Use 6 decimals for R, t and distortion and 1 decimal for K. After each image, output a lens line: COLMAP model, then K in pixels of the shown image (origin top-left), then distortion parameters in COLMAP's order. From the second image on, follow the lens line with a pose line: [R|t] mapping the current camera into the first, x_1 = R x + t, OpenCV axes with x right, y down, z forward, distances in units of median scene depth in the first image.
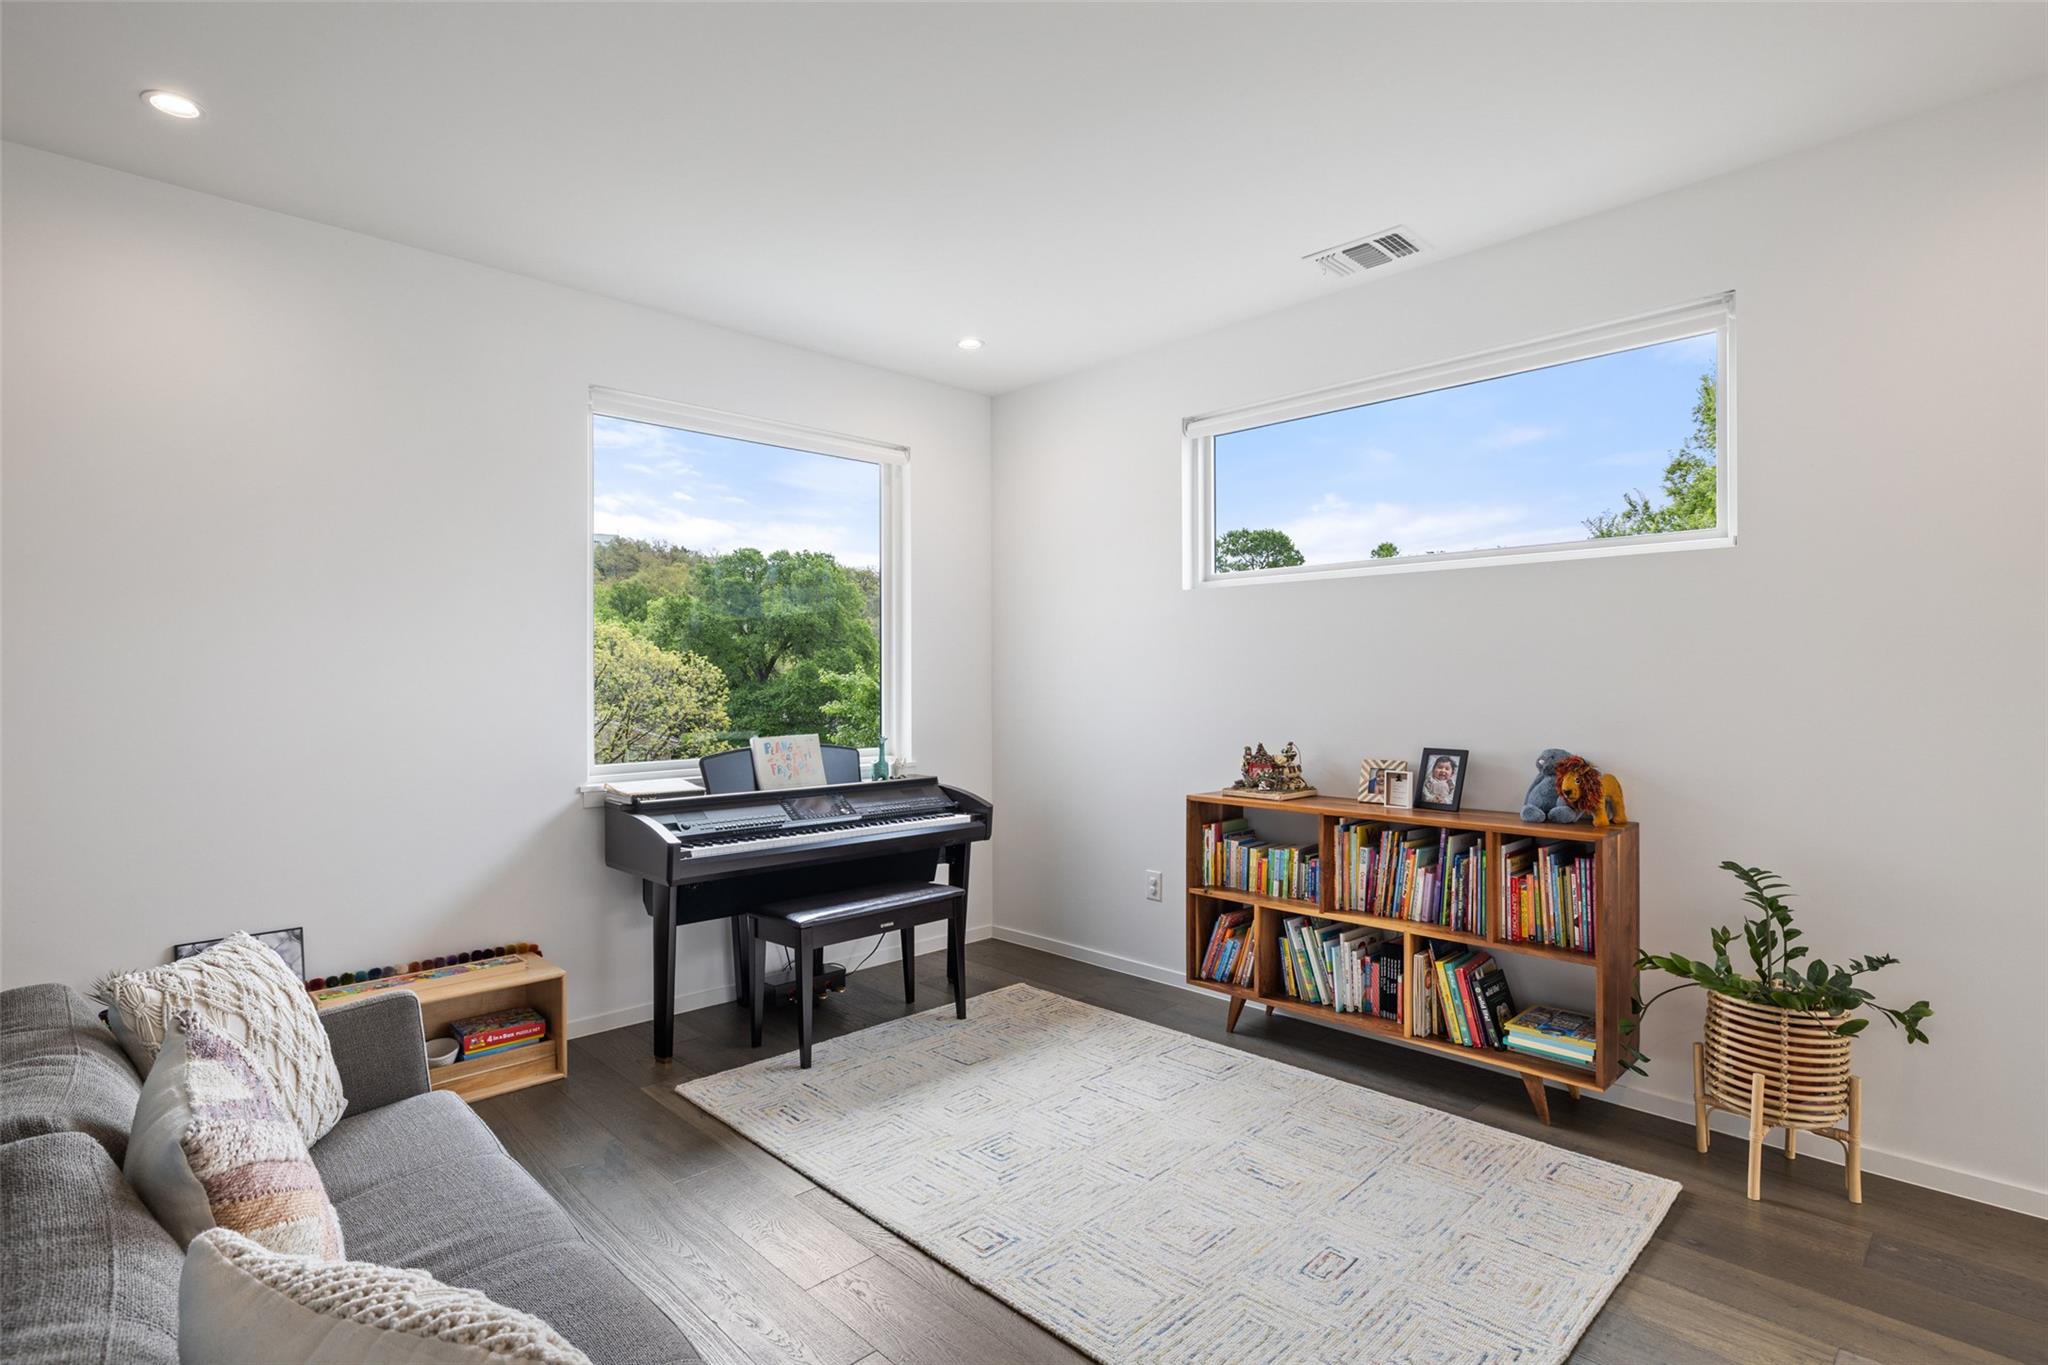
lens RADIAL K [[1008.0, 0, 1020.7], [0, 1008.0, 678.9], [0, 0, 1]] dist [0.002540, 0.000106]
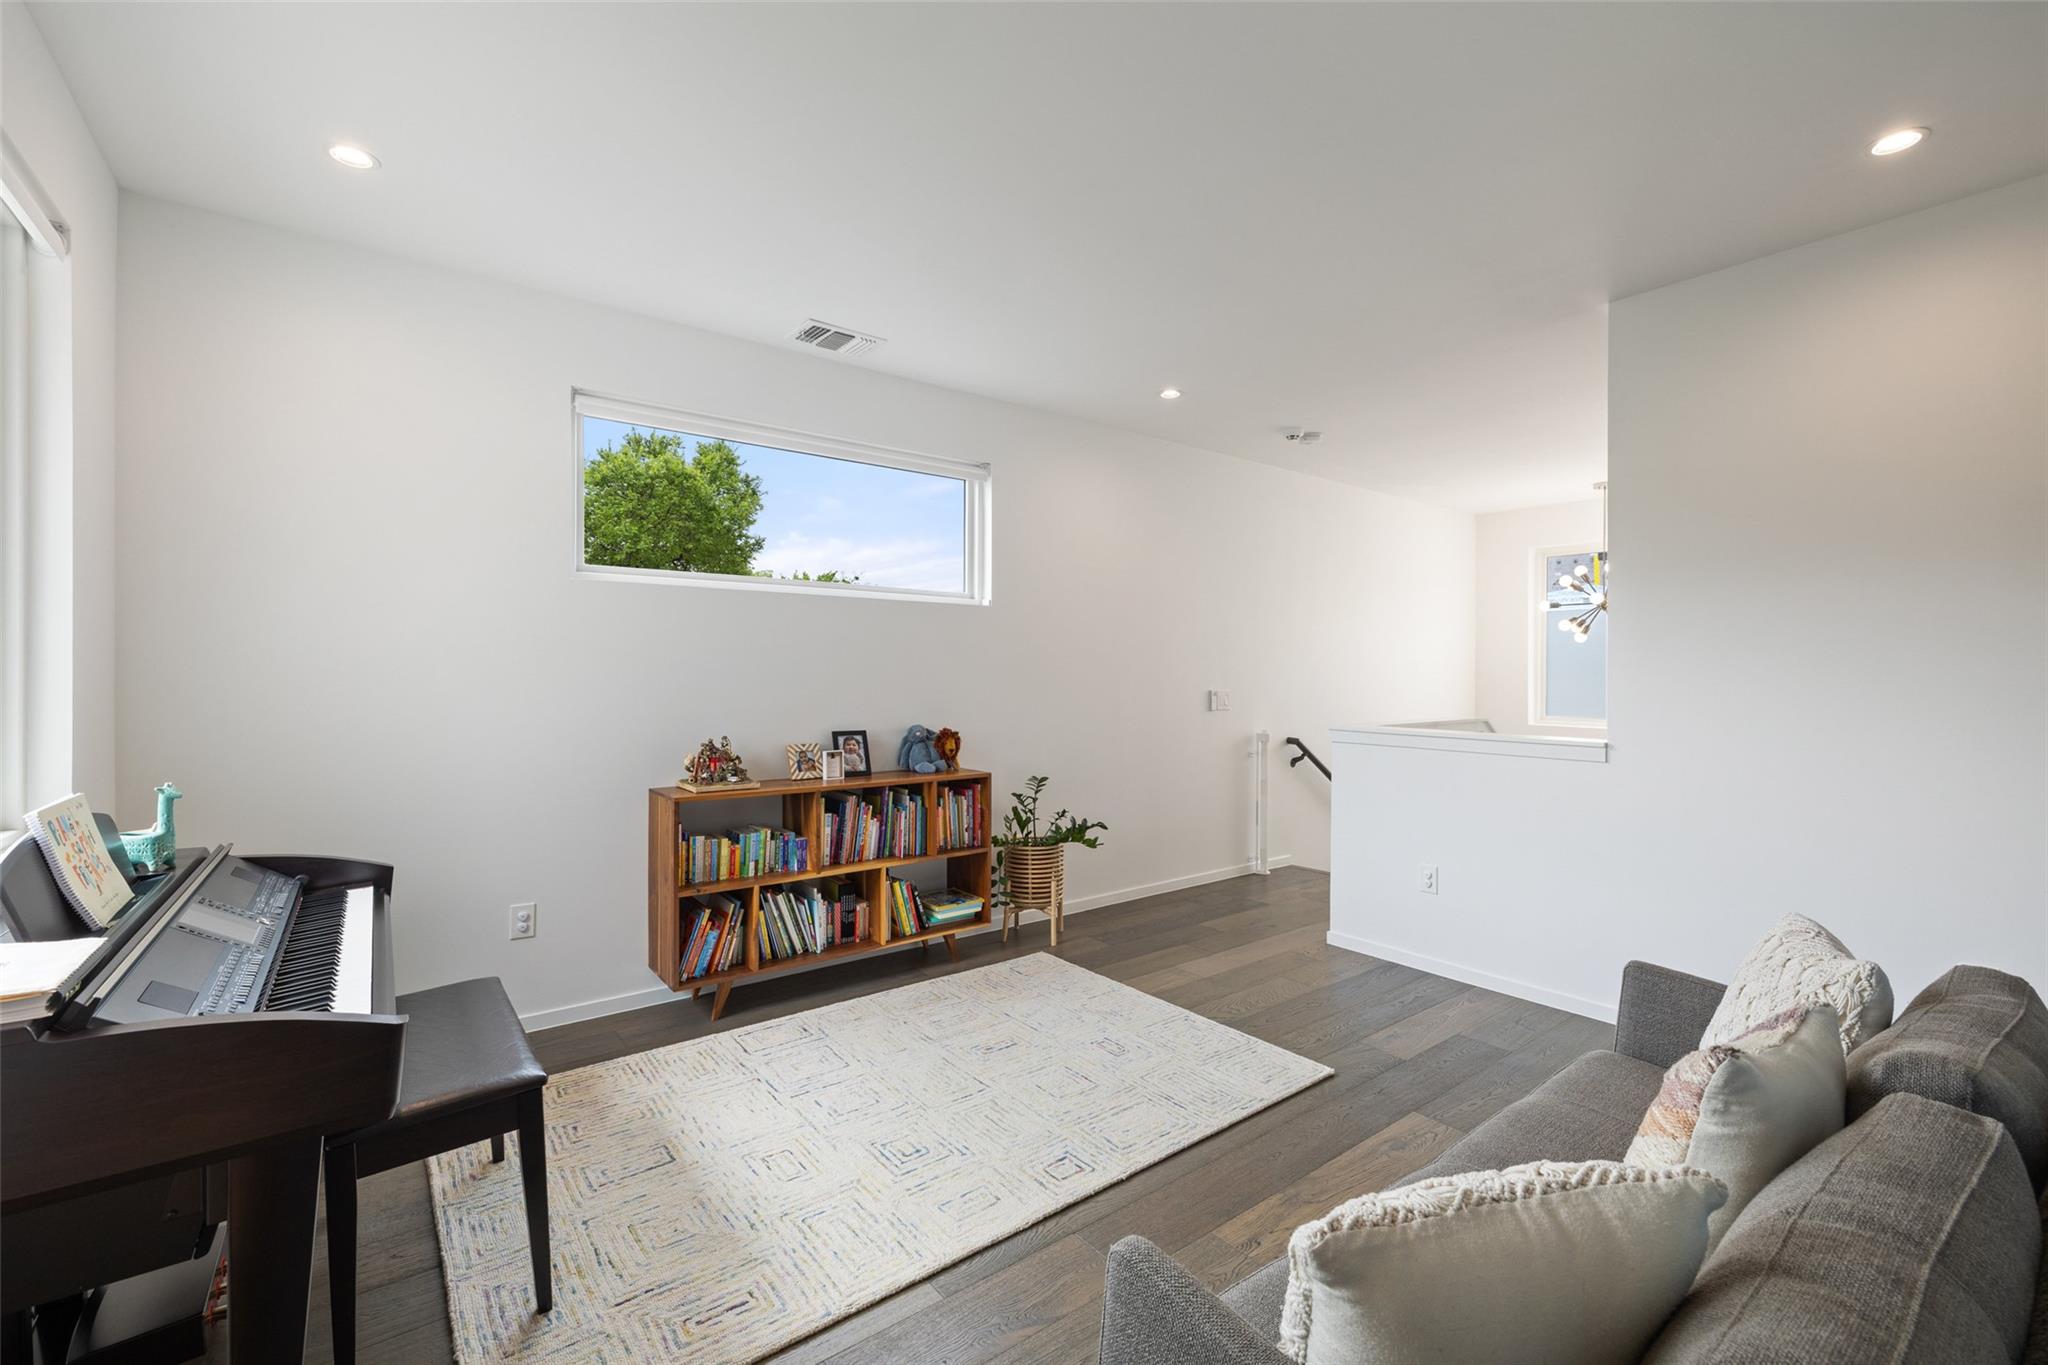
lens RADIAL K [[863.1, 0, 1022.9], [0, 863.1, 681.9], [0, 0, 1]] dist [-0.000963, 0.000423]
pose [[0.113296, -0.000199, 0.993561, -0.702091], [-0.000775, 1.000000, 0.000288, 0.004086], [-0.993561, -0.000803, 0.113296, 0.652247]]
